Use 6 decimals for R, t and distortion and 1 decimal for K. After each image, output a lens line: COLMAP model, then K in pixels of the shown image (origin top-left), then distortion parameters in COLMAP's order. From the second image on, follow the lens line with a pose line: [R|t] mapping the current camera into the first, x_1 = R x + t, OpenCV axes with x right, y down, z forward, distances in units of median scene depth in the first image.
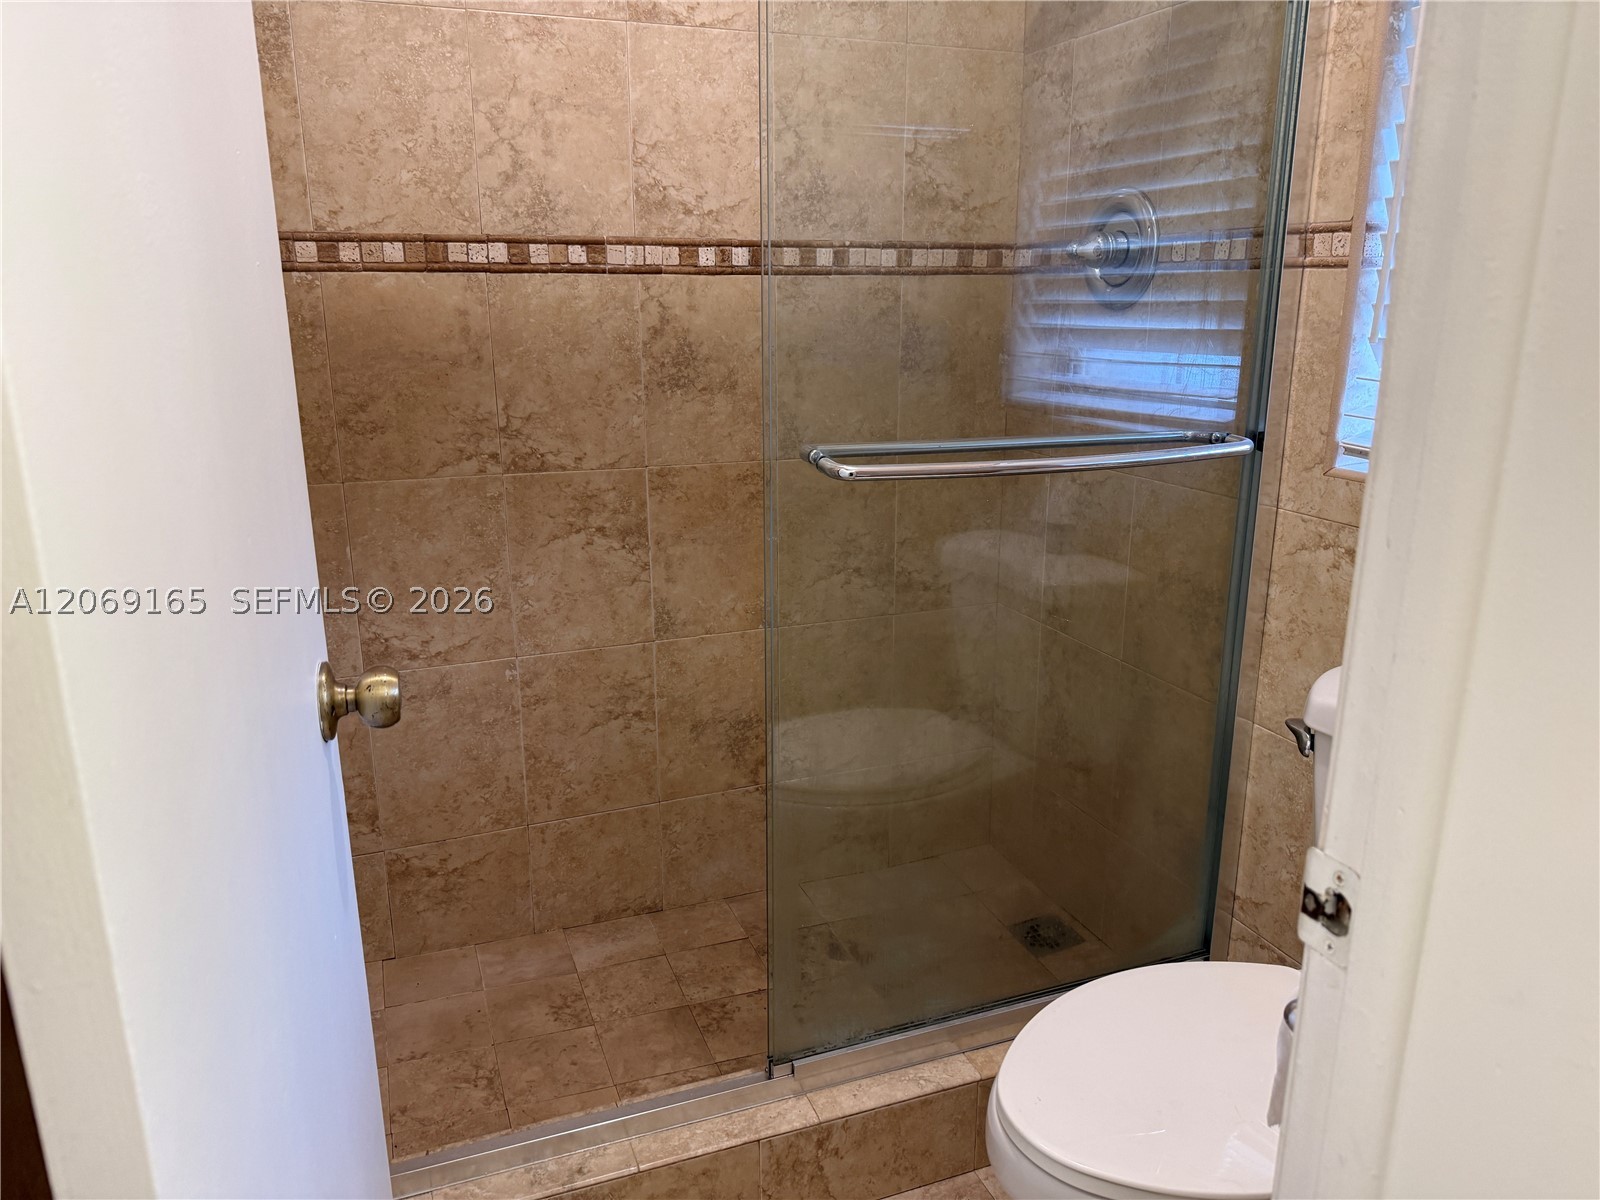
lens RADIAL K [[1116.5, 0, 820.3], [0, 1116.5, 580.2], [0, 0, 1]] dist [0.044948, -0.056987]
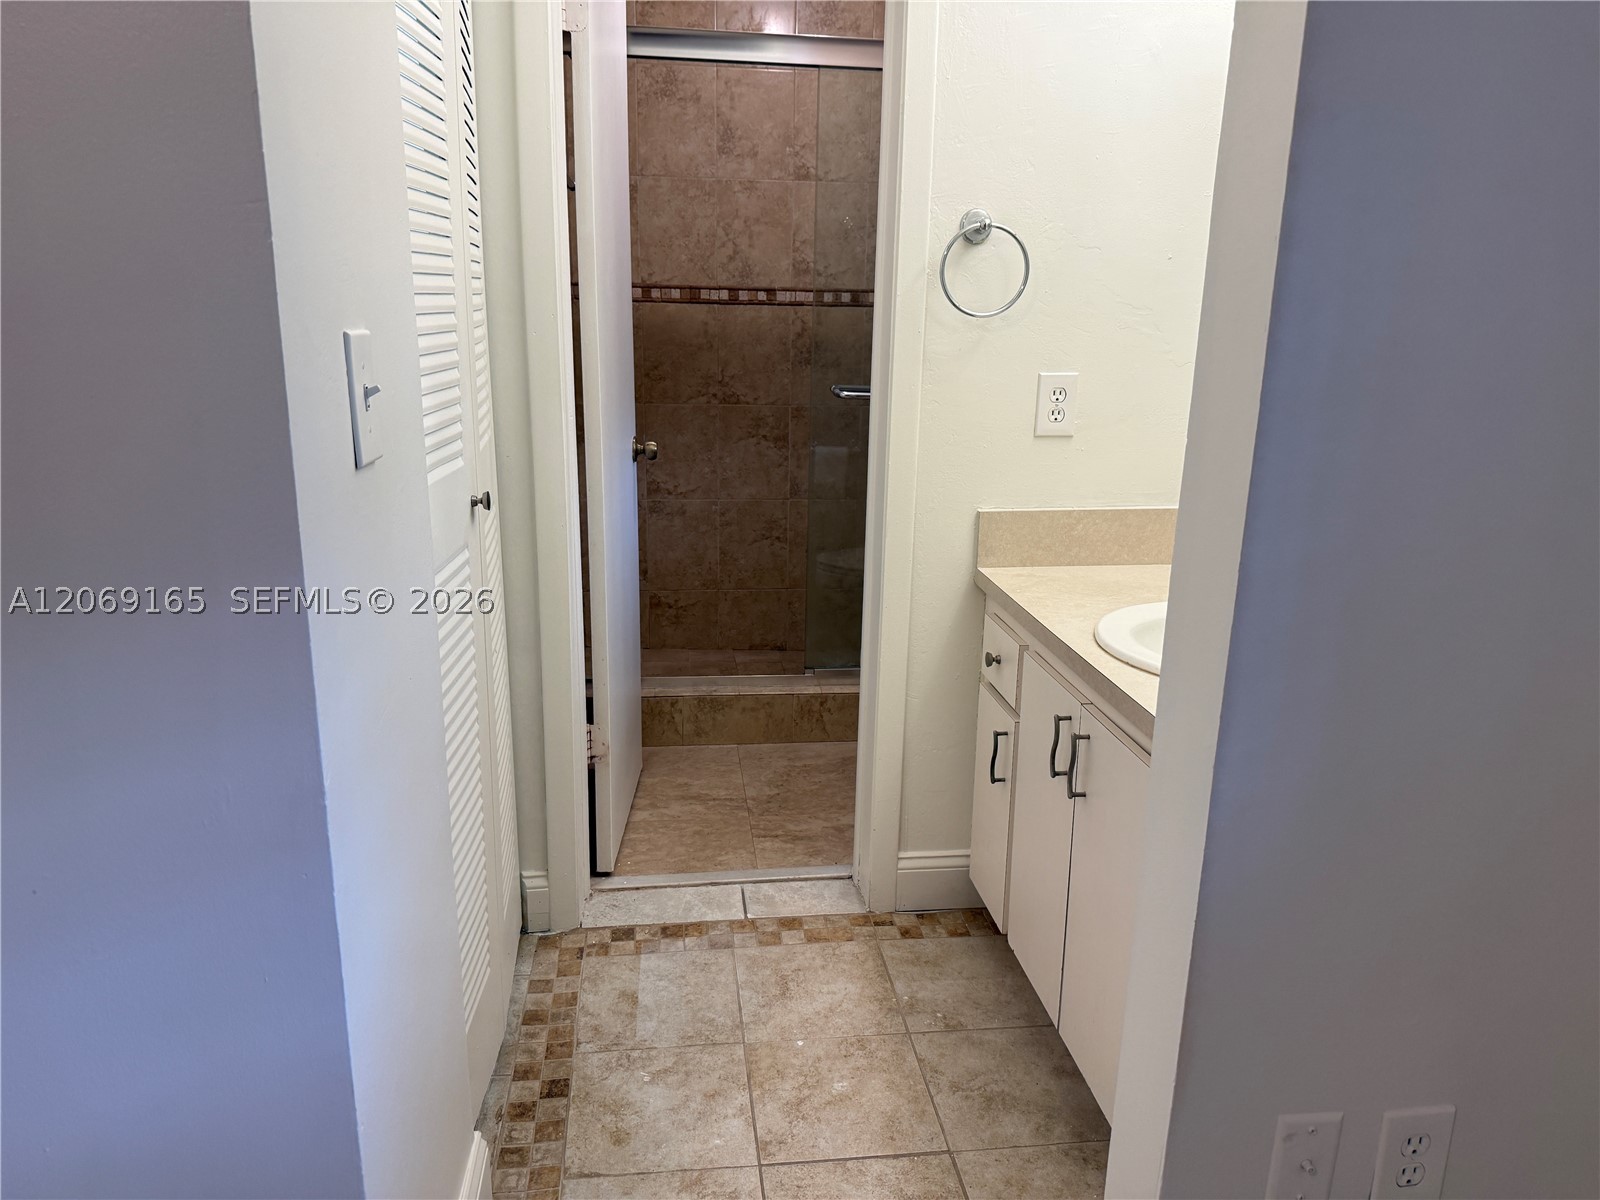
lens RADIAL K [[1116.5, 0, 812.3], [0, 1116.5, 606.9], [0, 0, 1]] dist [0.044948, -0.056987]
pose [[0.967128, 0.085016, -0.239658, 0.392048], [-0.083236, 0.996375, 0.017561, 0.217906], [0.240282, 0.002965, 0.970698, -0.906423]]
